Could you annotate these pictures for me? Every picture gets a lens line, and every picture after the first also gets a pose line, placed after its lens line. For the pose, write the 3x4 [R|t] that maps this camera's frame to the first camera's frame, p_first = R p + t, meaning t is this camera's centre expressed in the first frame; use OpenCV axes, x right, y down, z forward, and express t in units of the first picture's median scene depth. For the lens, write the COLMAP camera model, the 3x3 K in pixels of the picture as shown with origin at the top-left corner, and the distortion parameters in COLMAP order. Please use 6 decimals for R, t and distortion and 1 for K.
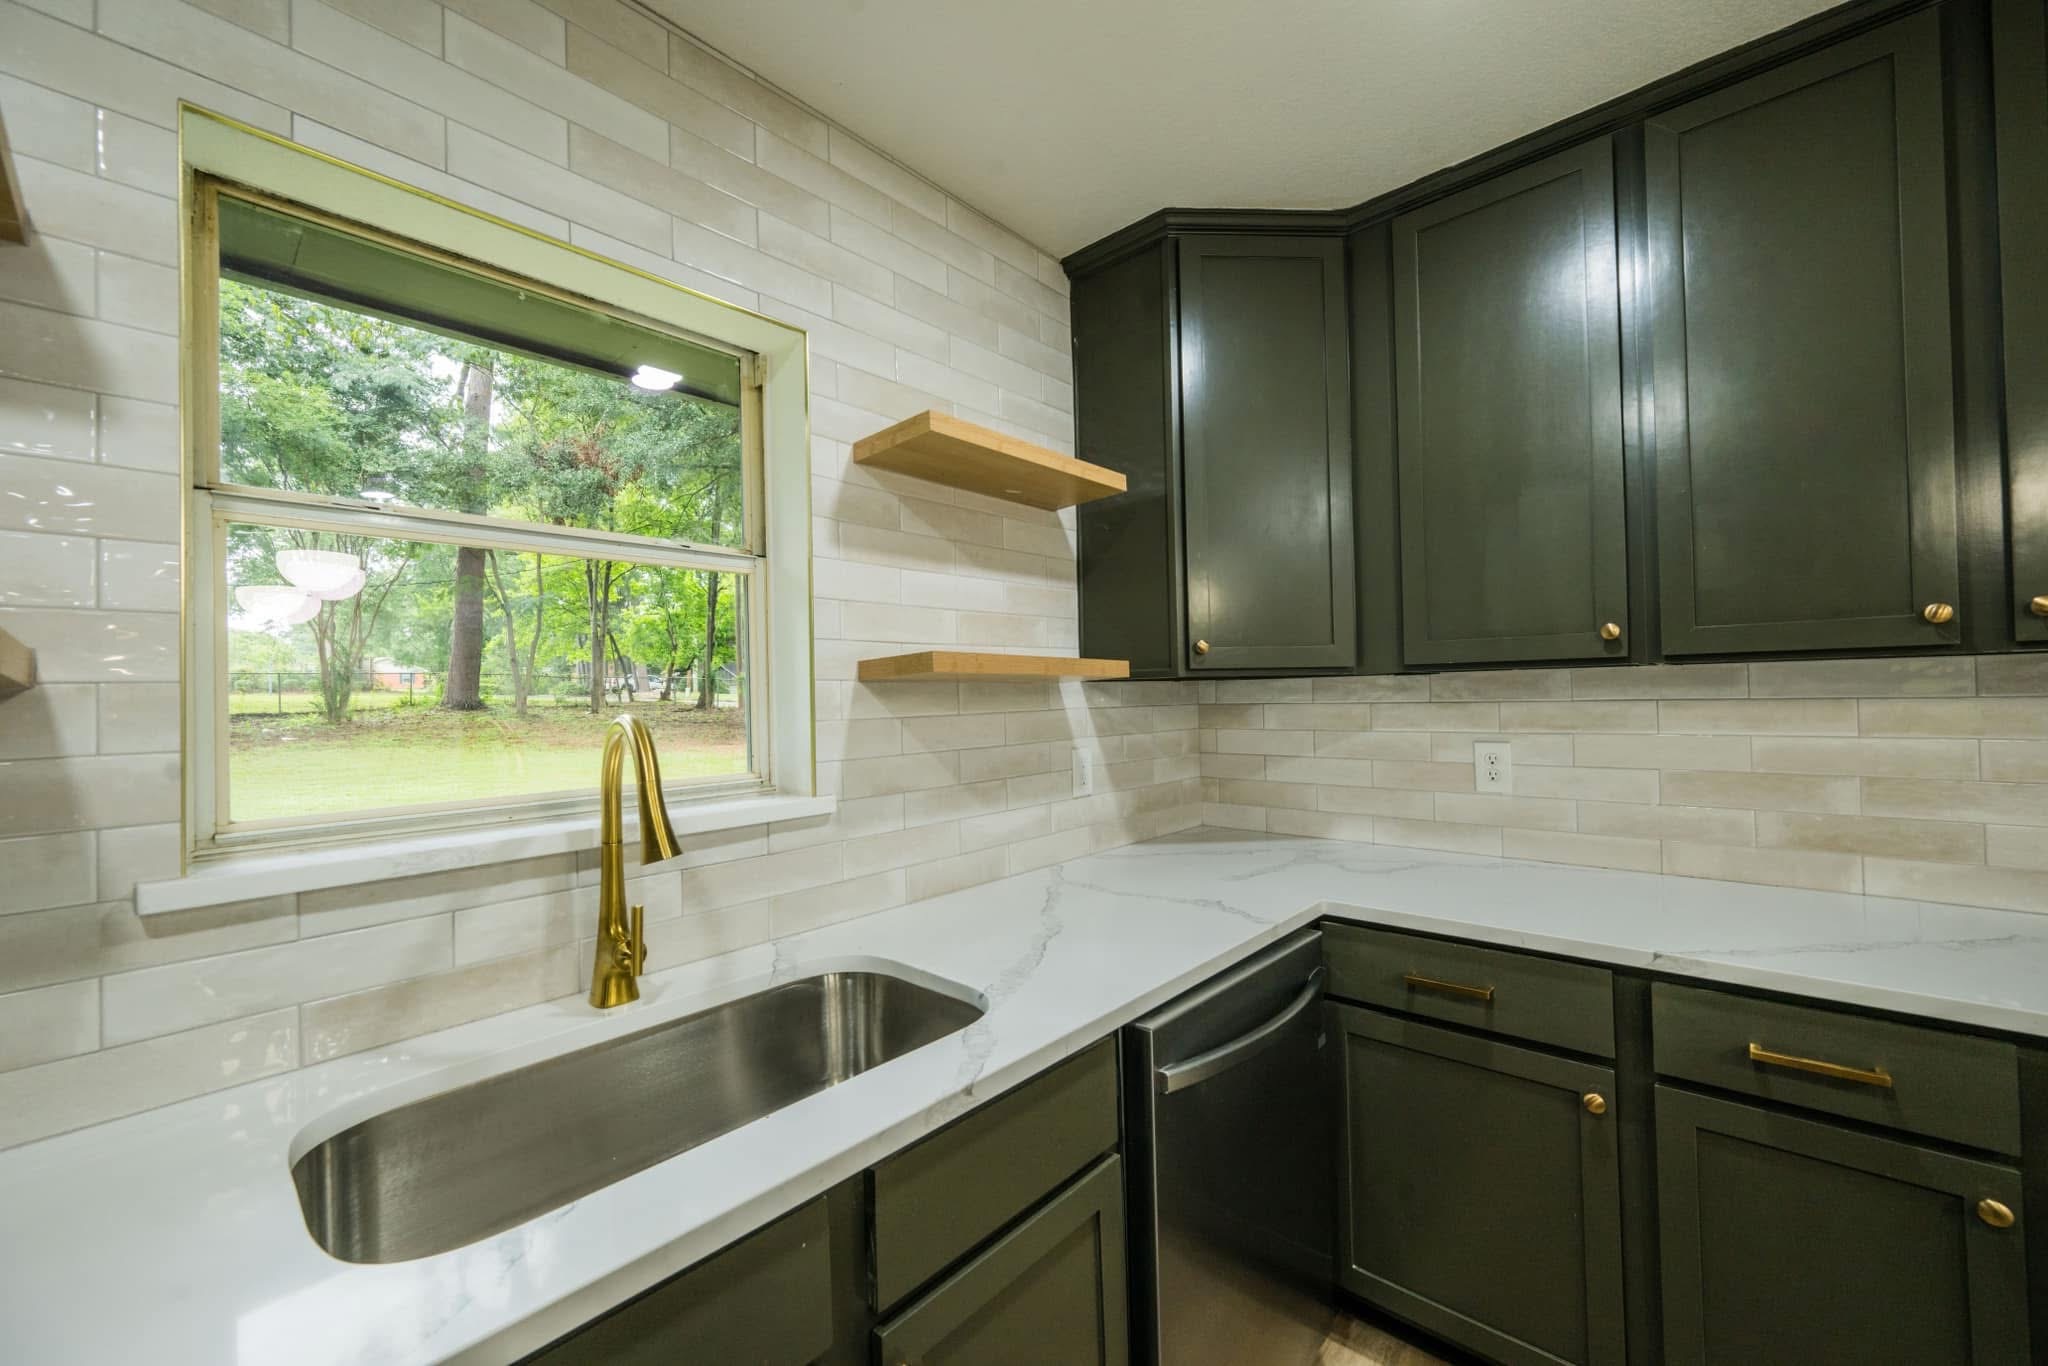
lens RADIAL K [[814.0, 0, 1028.0], [0, 814.0, 681.6], [0, 0, 1]] dist [-0.004429, -0.000204]
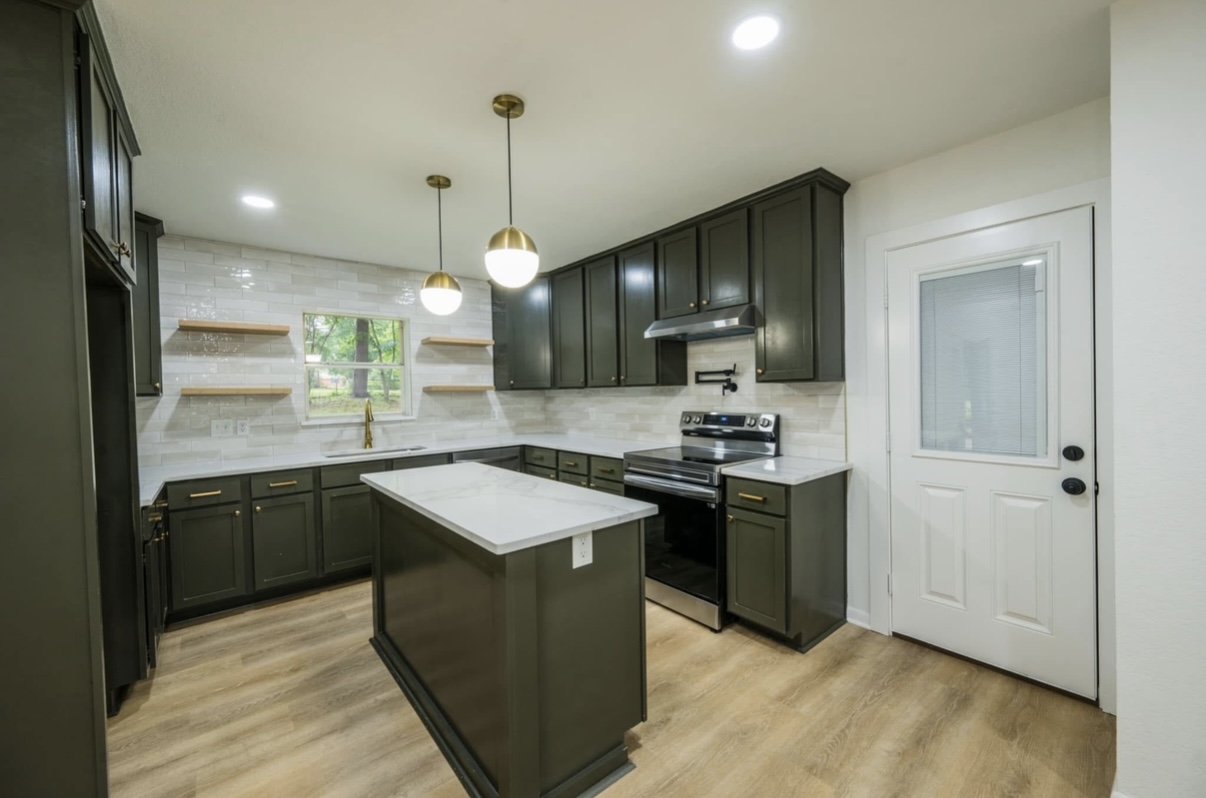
lens RADIAL K [[474.2, 0, 601.7], [0, 474.2, 399.5], [0, 0, 1]] dist [-0.000516, -0.000014]
pose [[0.990111, 0.002977, -0.140252, 0.923382], [0.002346, 0.999284, 0.037770, -0.043784], [0.140264, -0.037726, 0.989395, -1.201006]]
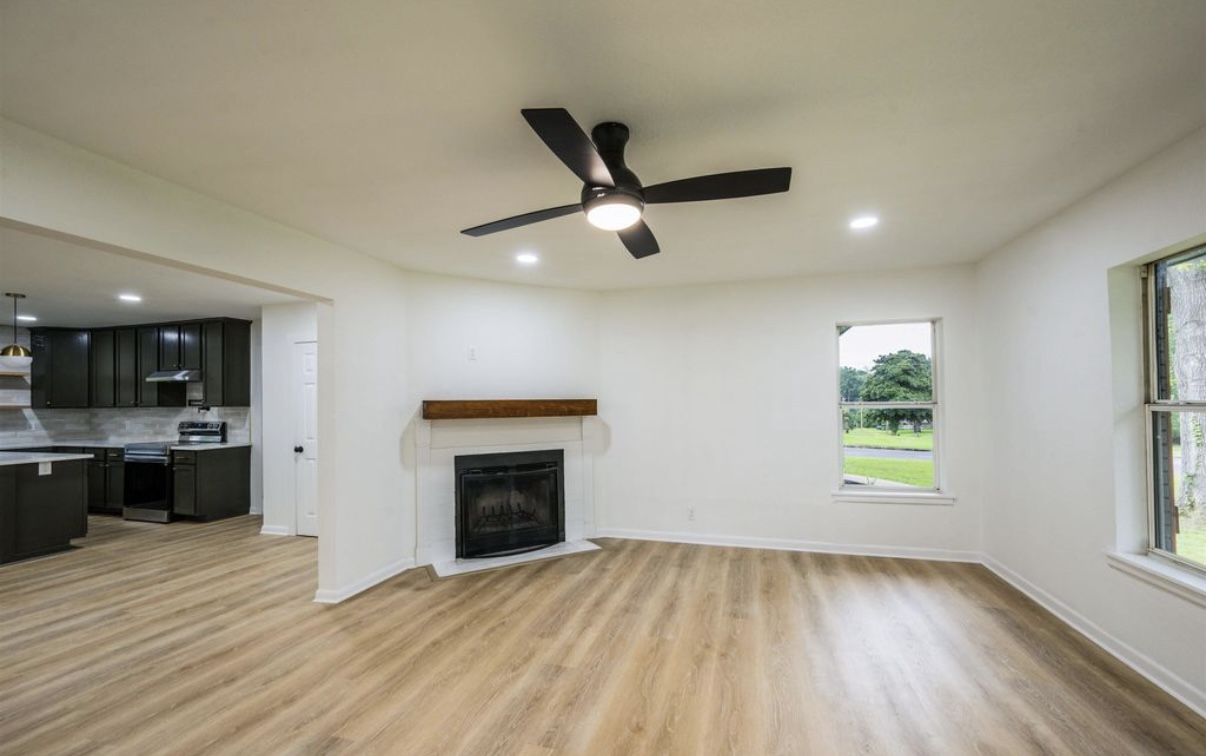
lens RADIAL K [[485.6, 0, 598.0], [0, 485.6, 396.5], [0, 0, 1]] dist [0.013504, 0.000309]
pose [[0.907245, 0.018693, 0.420187, 2.114281], [-0.017625, 0.999824, -0.006424, -0.127647], [-0.420234, -0.001578, 0.907415, -3.544899]]
